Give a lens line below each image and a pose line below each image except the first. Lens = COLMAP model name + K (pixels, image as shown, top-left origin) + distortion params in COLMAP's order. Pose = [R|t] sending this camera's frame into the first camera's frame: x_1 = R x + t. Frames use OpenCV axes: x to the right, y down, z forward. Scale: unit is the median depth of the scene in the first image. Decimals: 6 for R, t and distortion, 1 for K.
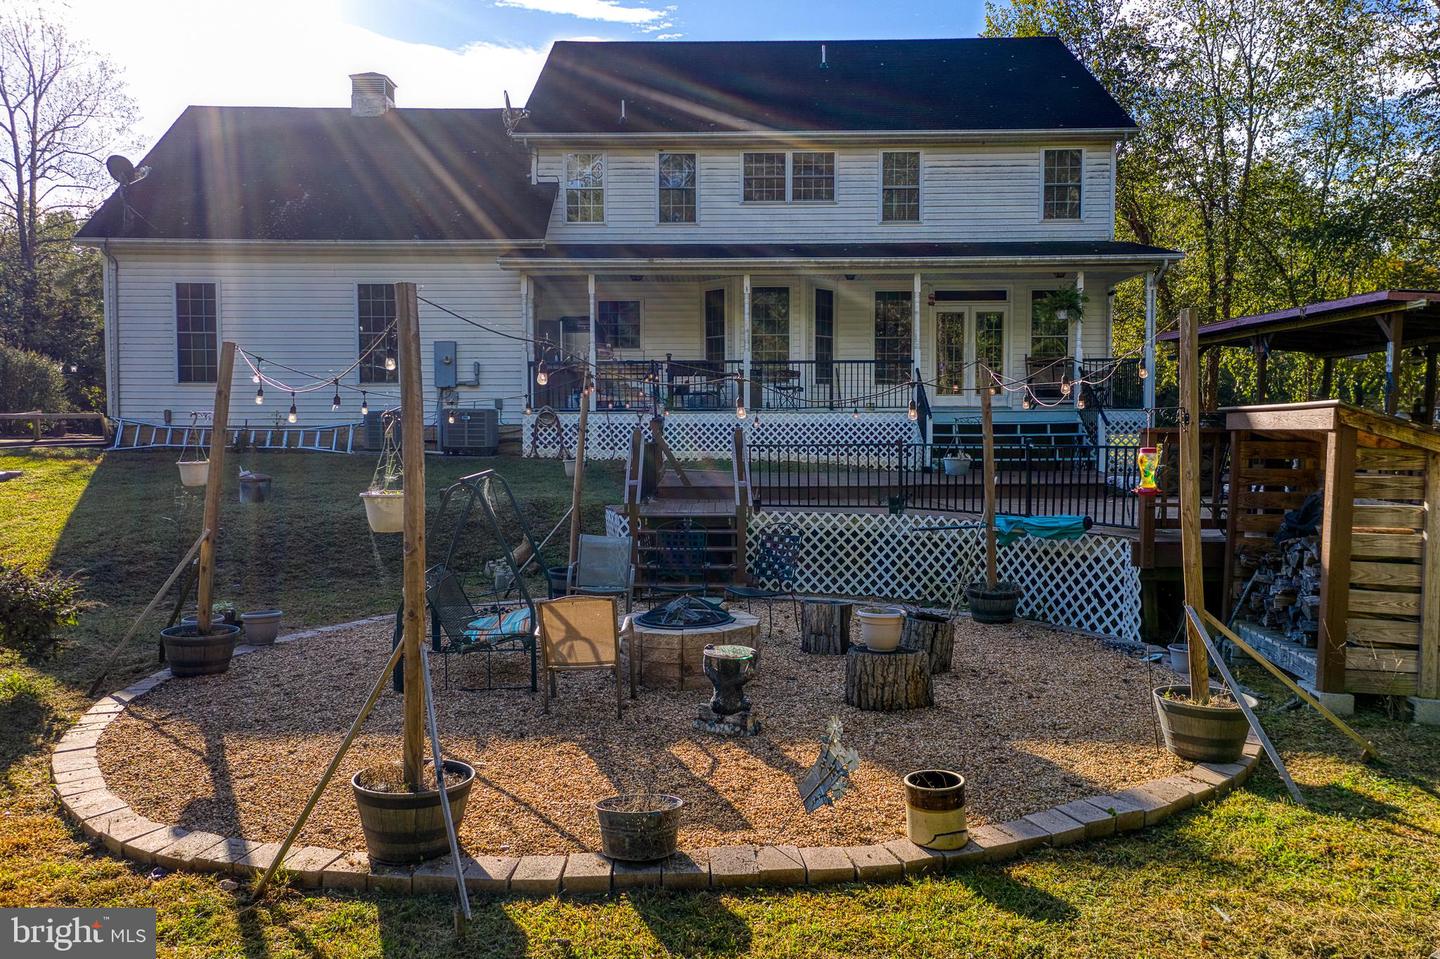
lens RADIAL K [[1100.3, 0, 721.8], [0, 1100.3, 417.6], [0, 0, 1]] dist [0.062081, 0.003940]
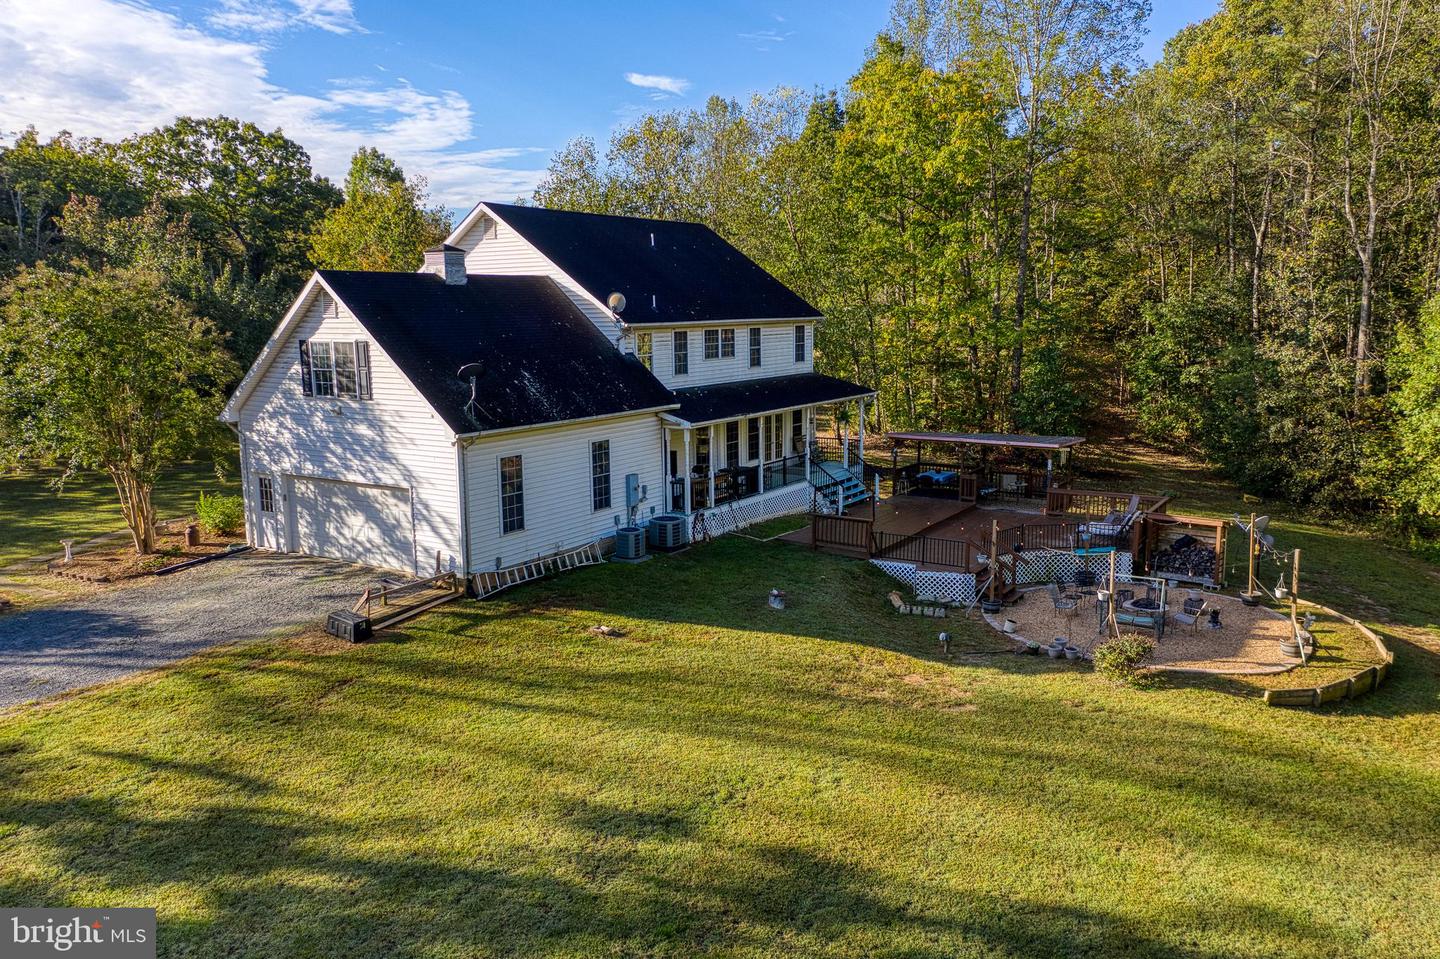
lens RADIAL K [[1021.5, 0, 720.0], [0, 1021.5, 479.5], [0, 0, 1]] dist [0.001145, 0.000181]
pose [[0.538504, -0.139887, 0.830931, -1.241478], [0.004819, 0.986619, 0.162974, -0.266561], [-0.842609, -0.083758, 0.531972, 0.171062]]
